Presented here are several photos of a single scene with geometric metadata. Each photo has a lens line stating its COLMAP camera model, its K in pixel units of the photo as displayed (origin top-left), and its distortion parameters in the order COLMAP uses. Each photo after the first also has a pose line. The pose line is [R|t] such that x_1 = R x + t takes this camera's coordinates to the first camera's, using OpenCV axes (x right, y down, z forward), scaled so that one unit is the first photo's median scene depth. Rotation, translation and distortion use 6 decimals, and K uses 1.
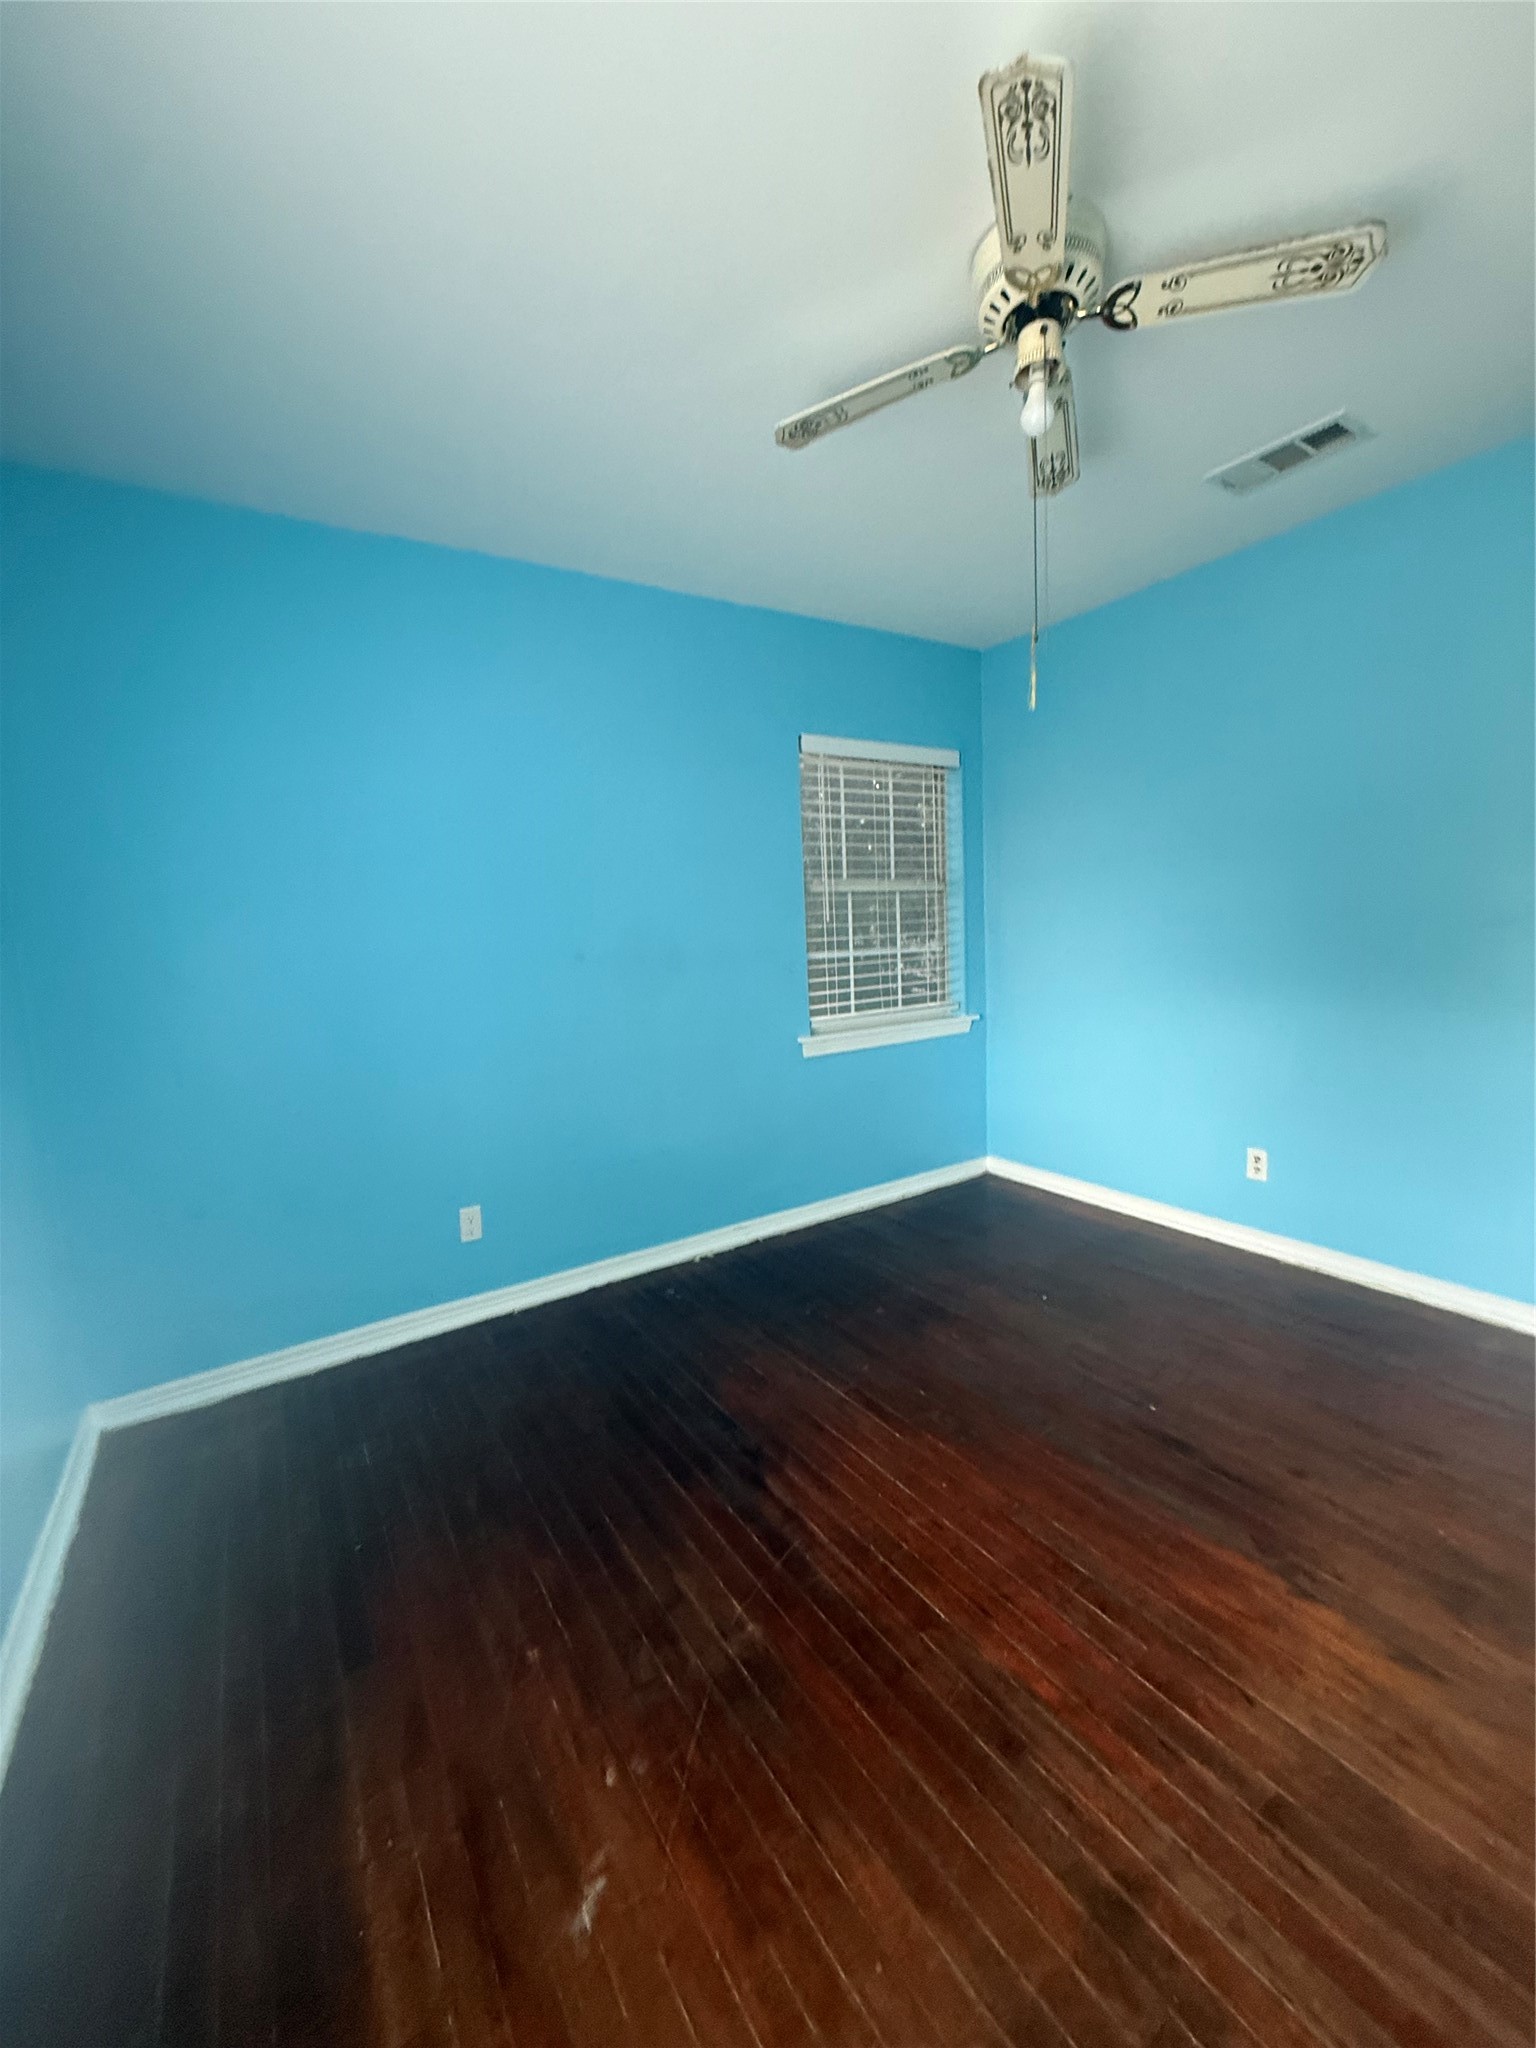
lens RADIAL K [[819.7, 0, 771.2], [0, 819.7, 1019.6], [0, 0, 1]] dist [0.001220, 0.000592]
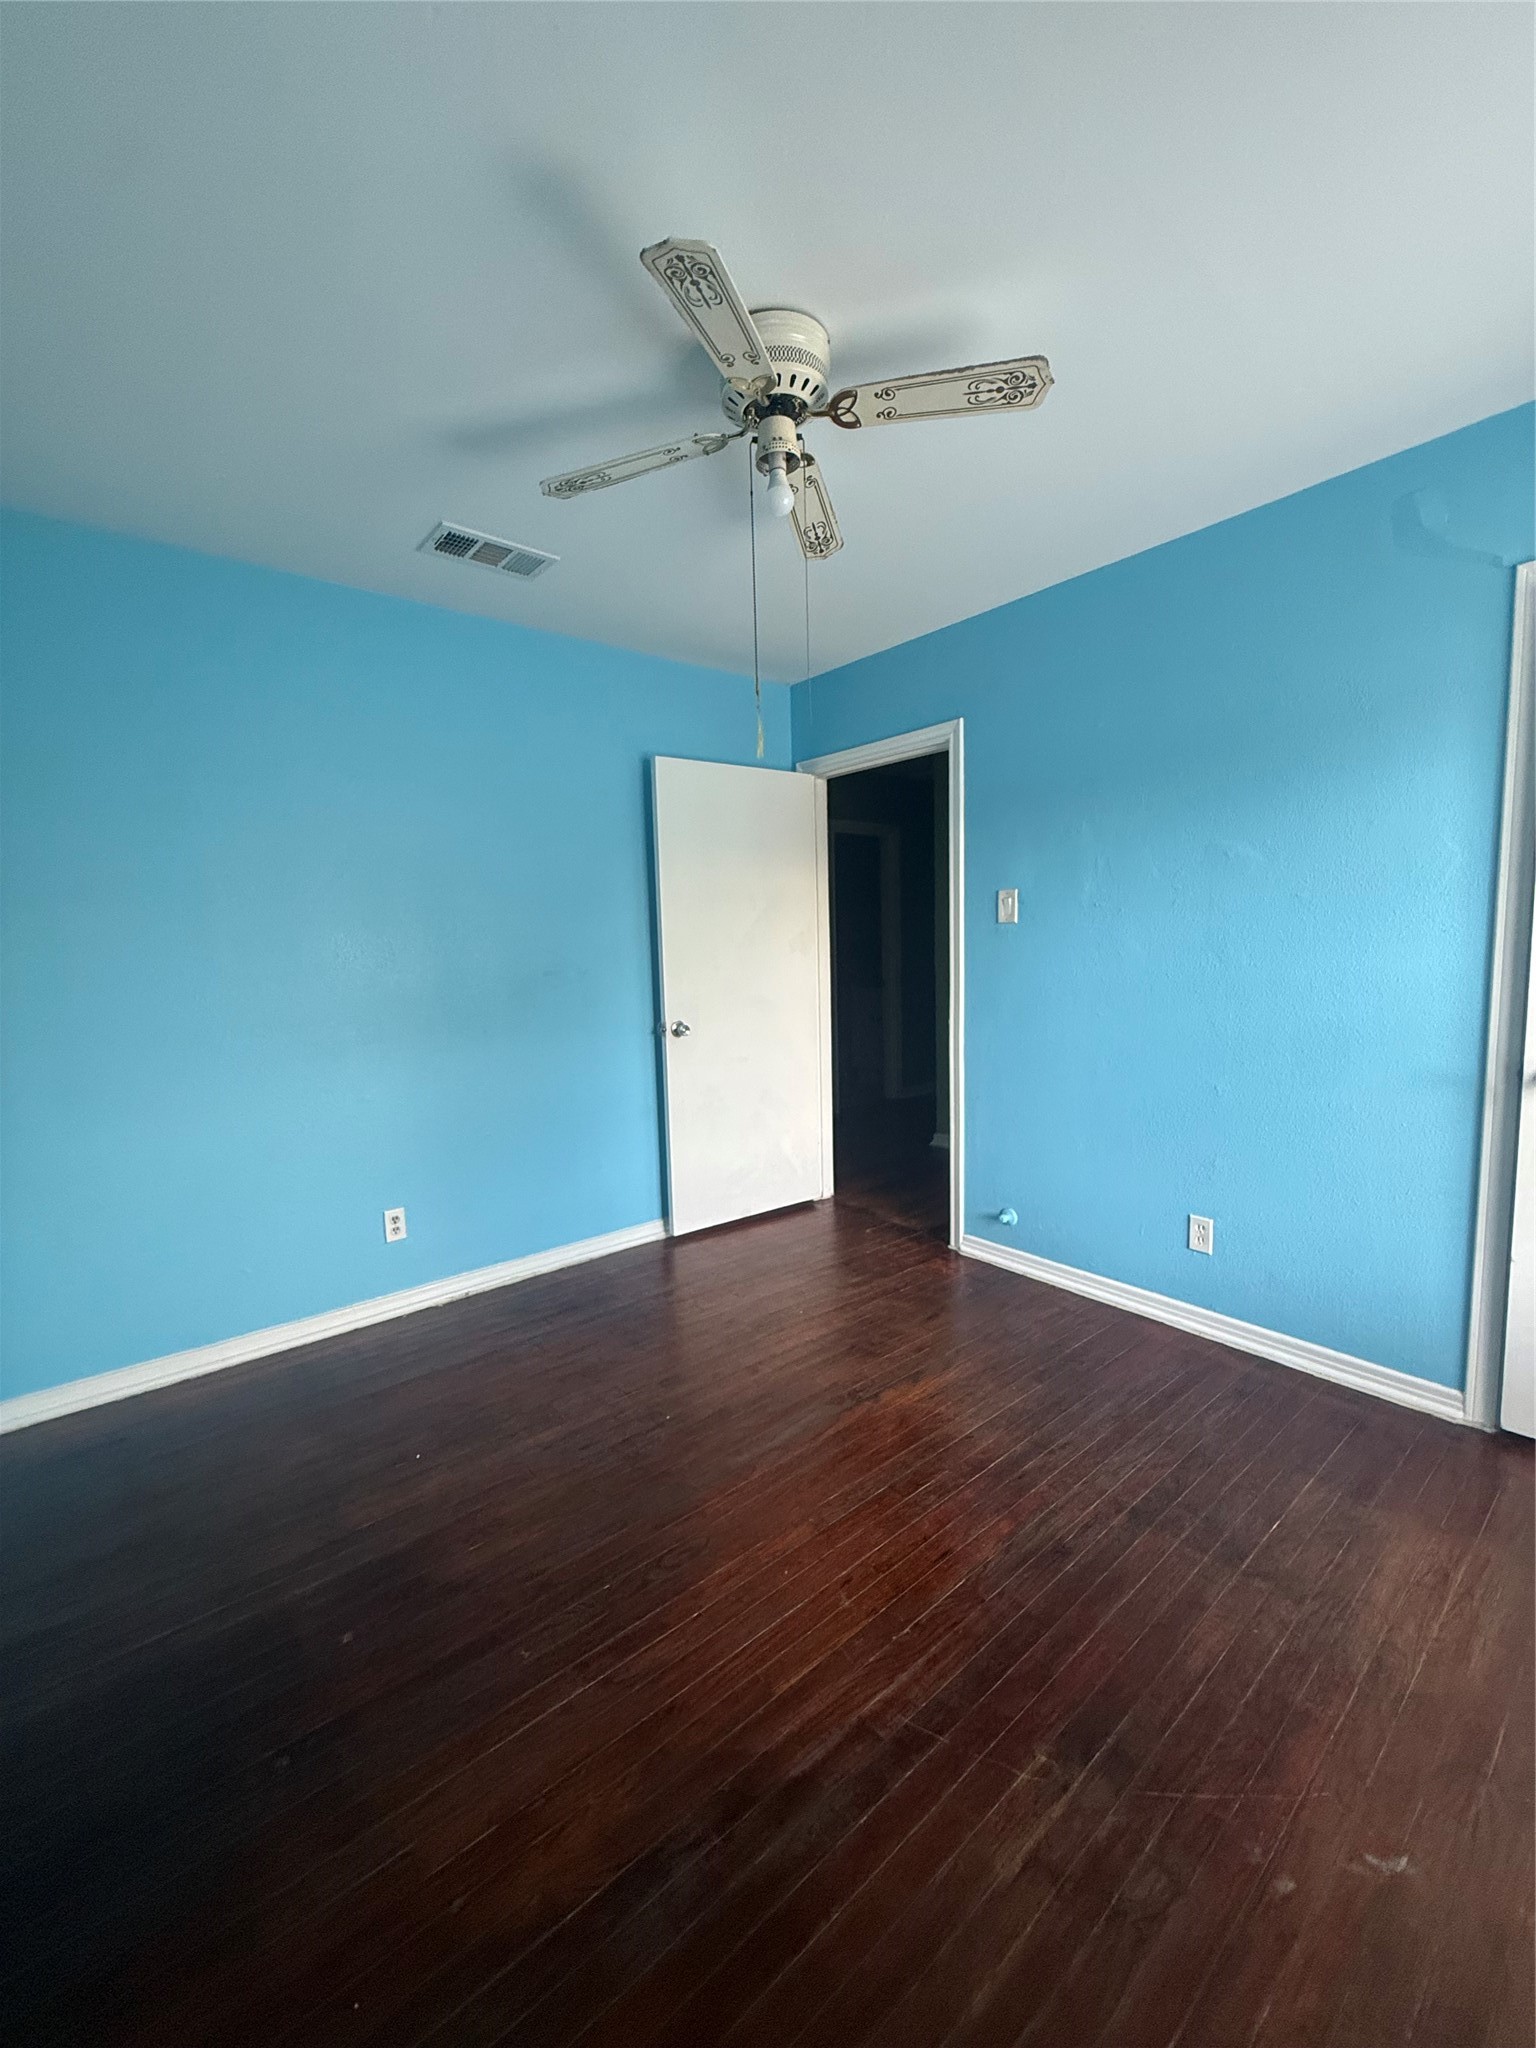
lens RADIAL K [[819.7, 0, 771.2], [0, 819.7, 1019.6], [0, 0, 1]] dist [0.001220, 0.000592]
pose [[-0.119908, -0.051242, 0.991462, -0.750929], [0.145057, 0.987045, 0.068557, -0.118454], [-0.982131, 0.152039, -0.110922, 1.168333]]
